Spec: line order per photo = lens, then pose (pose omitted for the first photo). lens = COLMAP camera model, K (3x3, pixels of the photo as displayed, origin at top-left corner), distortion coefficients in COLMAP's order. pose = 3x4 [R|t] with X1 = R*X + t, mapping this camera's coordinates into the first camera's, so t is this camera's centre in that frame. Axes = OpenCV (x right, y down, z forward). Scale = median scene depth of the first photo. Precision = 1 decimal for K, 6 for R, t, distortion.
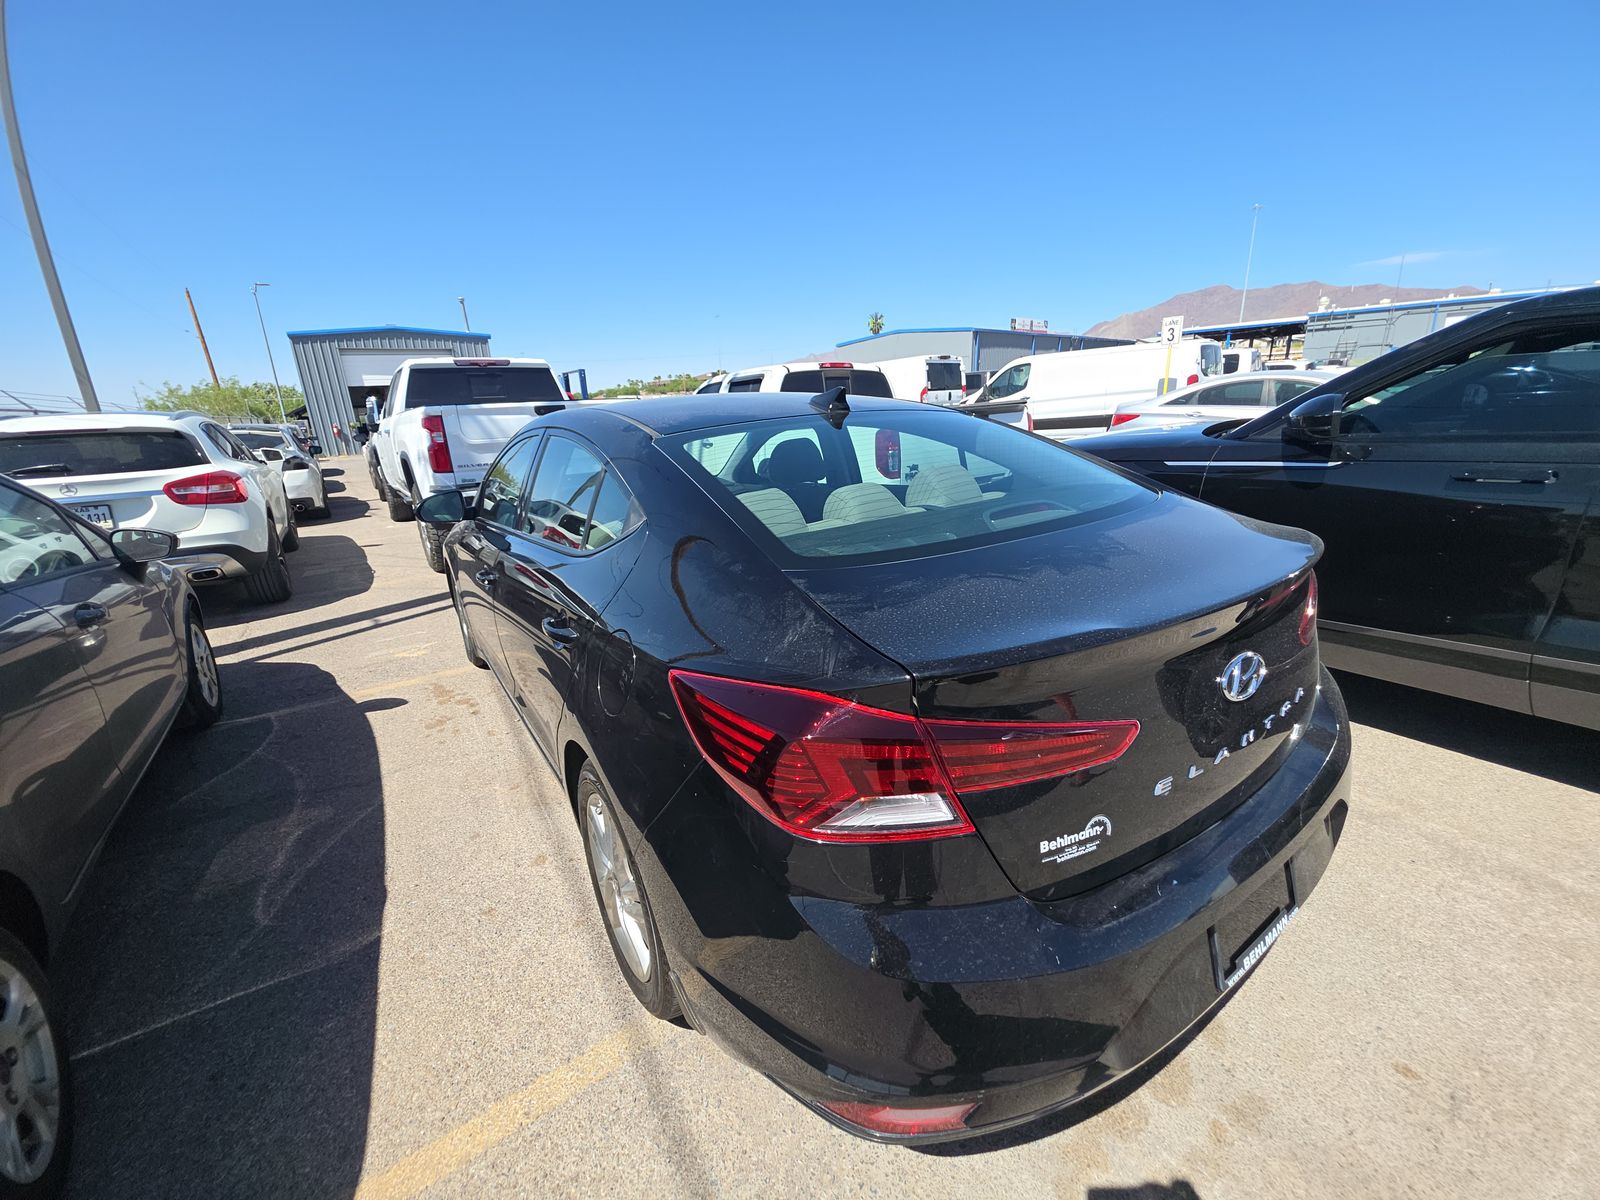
lens RADIAL K [[641.9, 0, 803.7], [0, 641.9, 598.8], [0, 0, 1]] dist [0.007703, -0.006638]
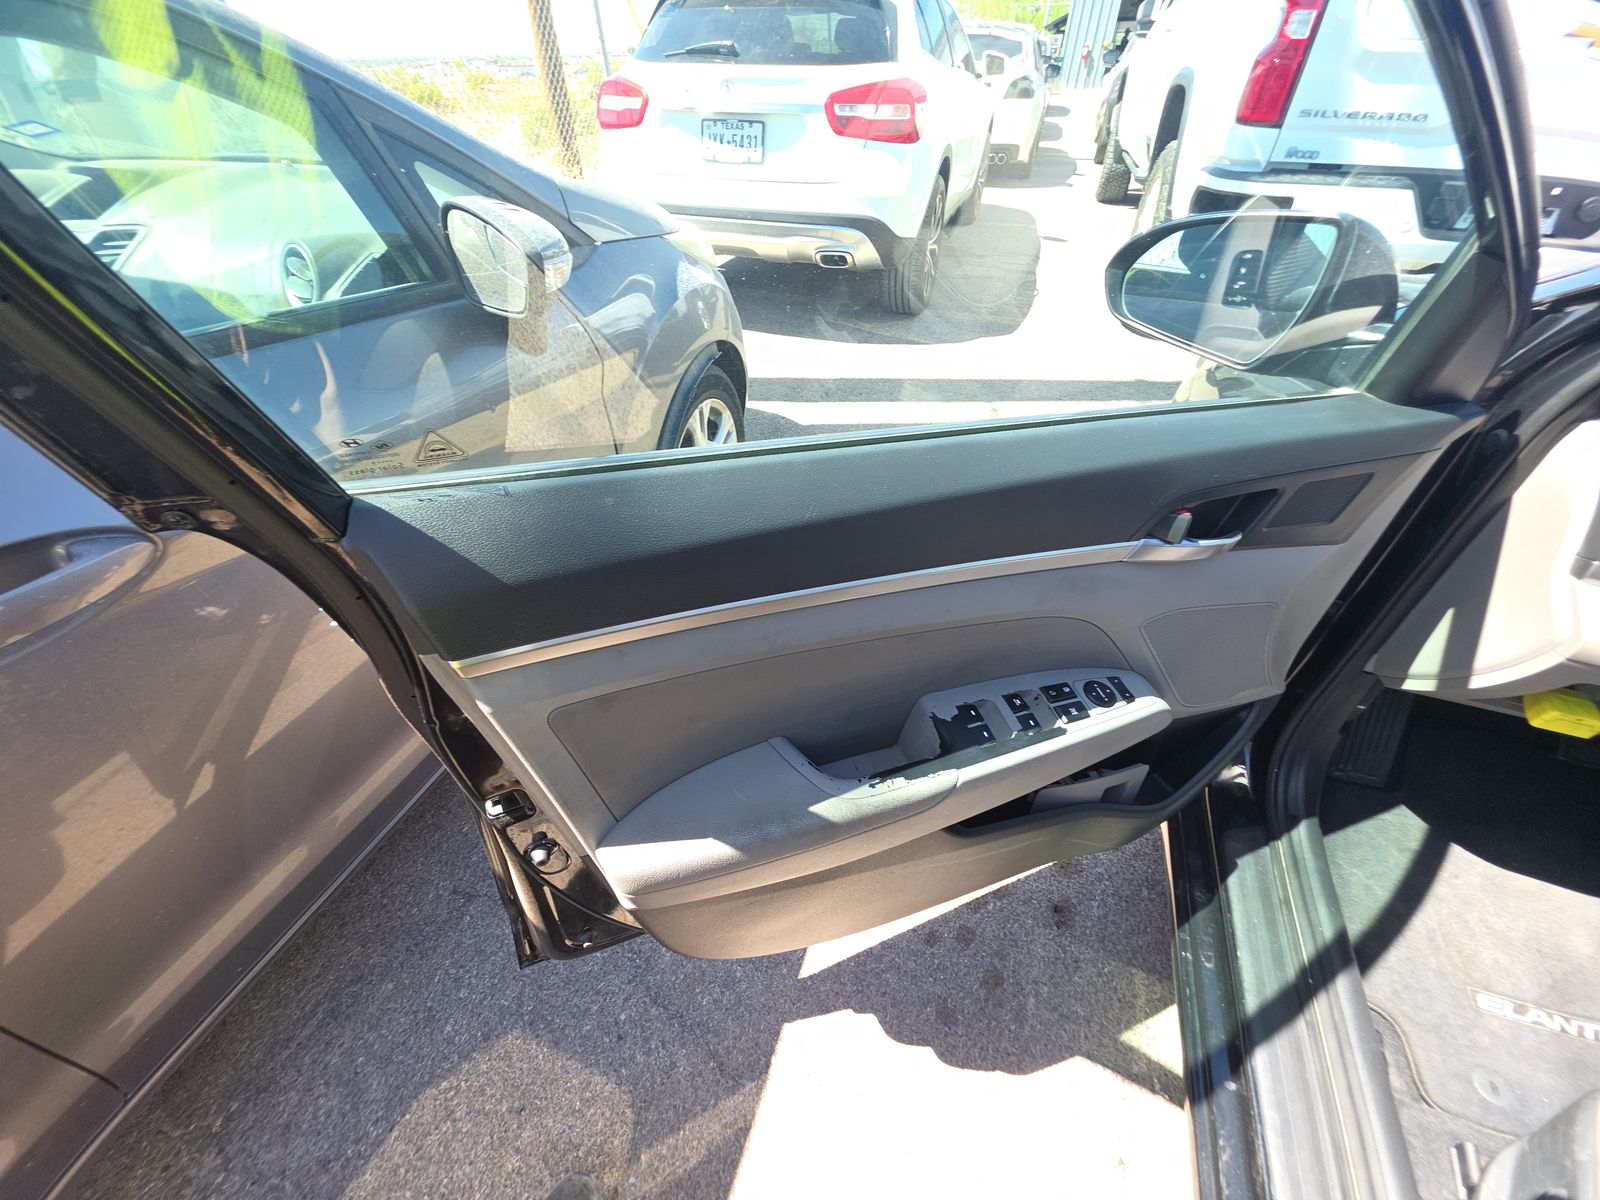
lens RADIAL K [[641.9, 0, 790.4], [0, 641.9, 611.5], [0, 0, 1]] dist [0.007703, -0.006638]
pose [[0.584447, 0.563825, -0.583543, -0.321033], [-0.256534, 0.810656, 0.526333, -0.080654], [0.769813, -0.157915, 0.618426, 0.452430]]
